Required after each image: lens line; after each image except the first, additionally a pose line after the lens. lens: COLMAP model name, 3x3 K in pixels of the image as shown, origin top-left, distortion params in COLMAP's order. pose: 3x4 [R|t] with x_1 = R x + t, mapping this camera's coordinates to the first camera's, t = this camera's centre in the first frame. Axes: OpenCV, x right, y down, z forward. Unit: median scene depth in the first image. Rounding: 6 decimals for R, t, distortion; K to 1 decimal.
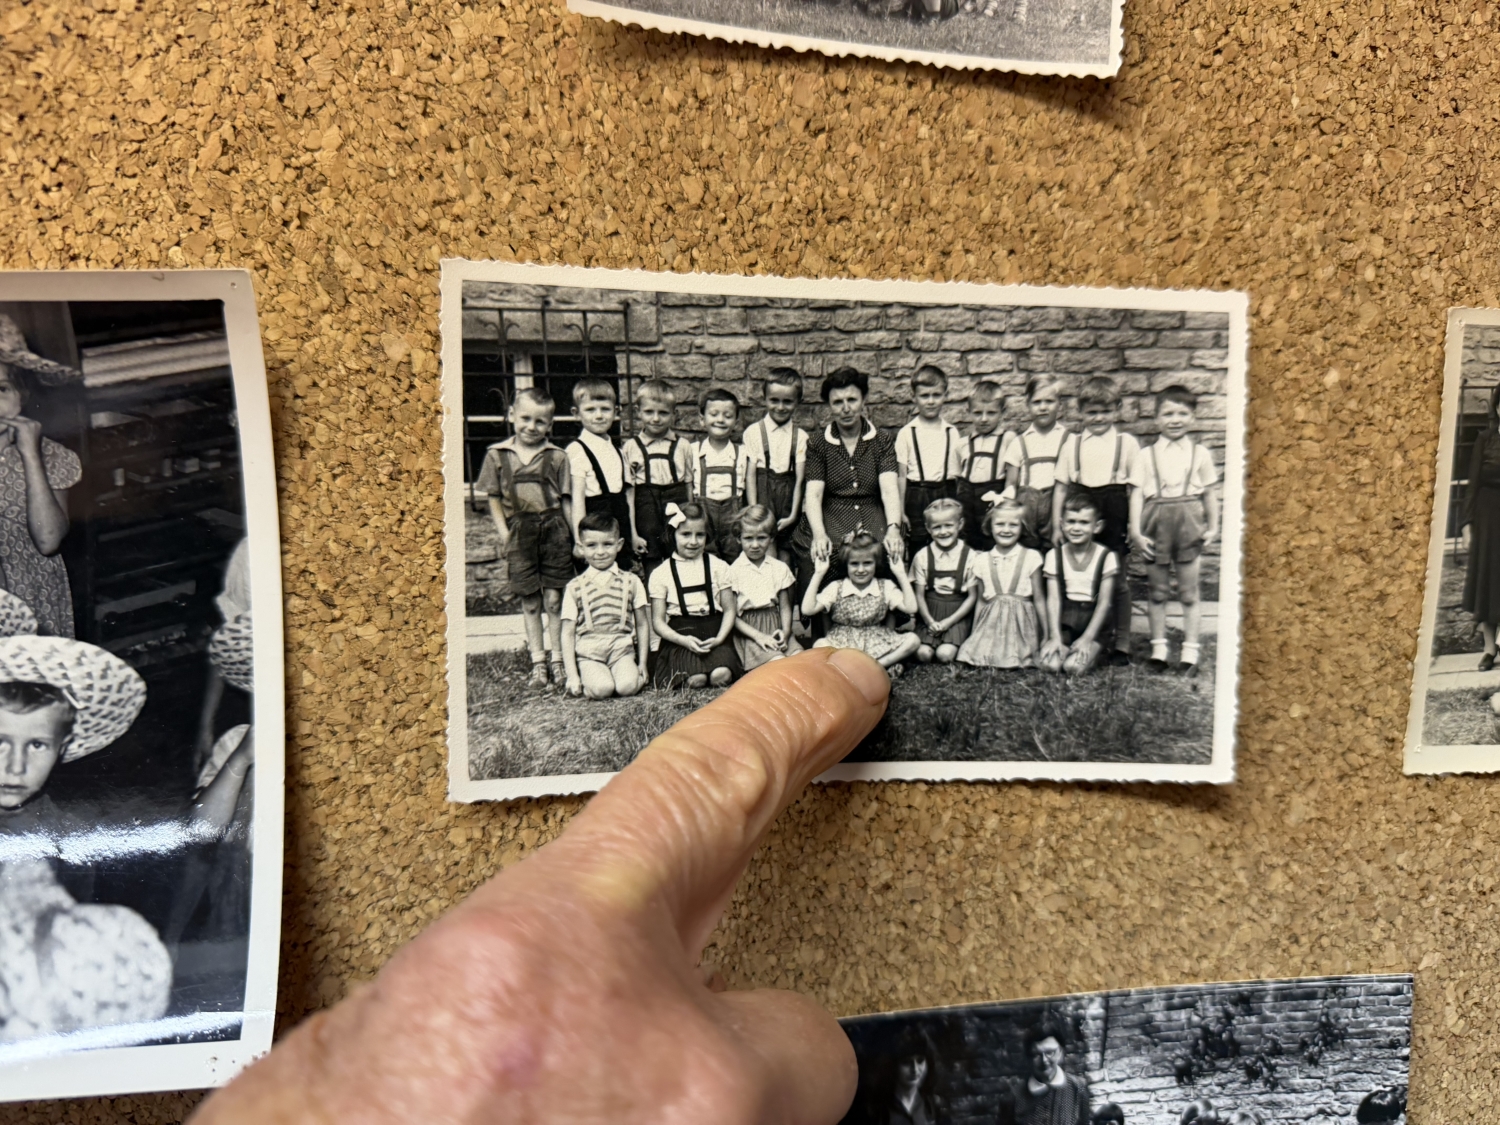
lens RADIAL K [[1053.4, 0, 787.0], [0, 1053.4, 546.2], [0, 0, 1]] dist [0.070385, -0.109371]
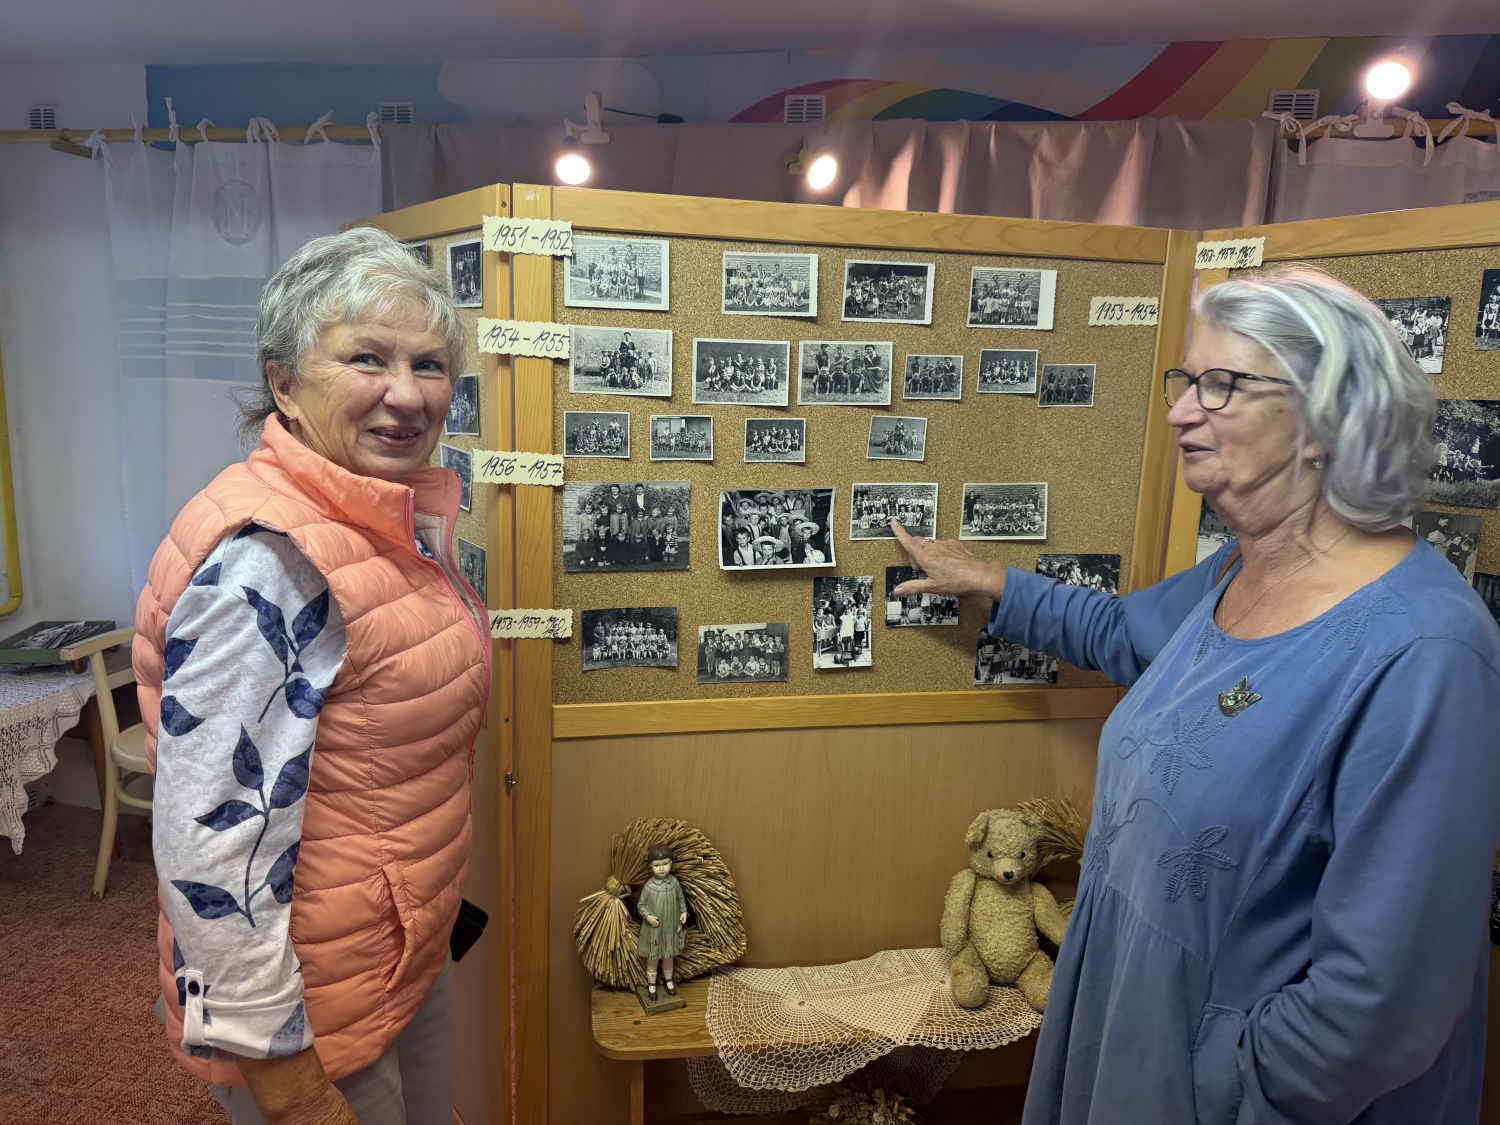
lens RADIAL K [[1053.4, 0, 728.8], [0, 1053.4, 568.1], [0, 0, 1]] dist [0.070385, -0.109371]
pose [[0.999224, -0.005406, 0.039019, -1.674446], [0.002368, 0.996991, 0.077479, -0.223420], [-0.039320, -0.077327, 0.996230, -7.872497]]
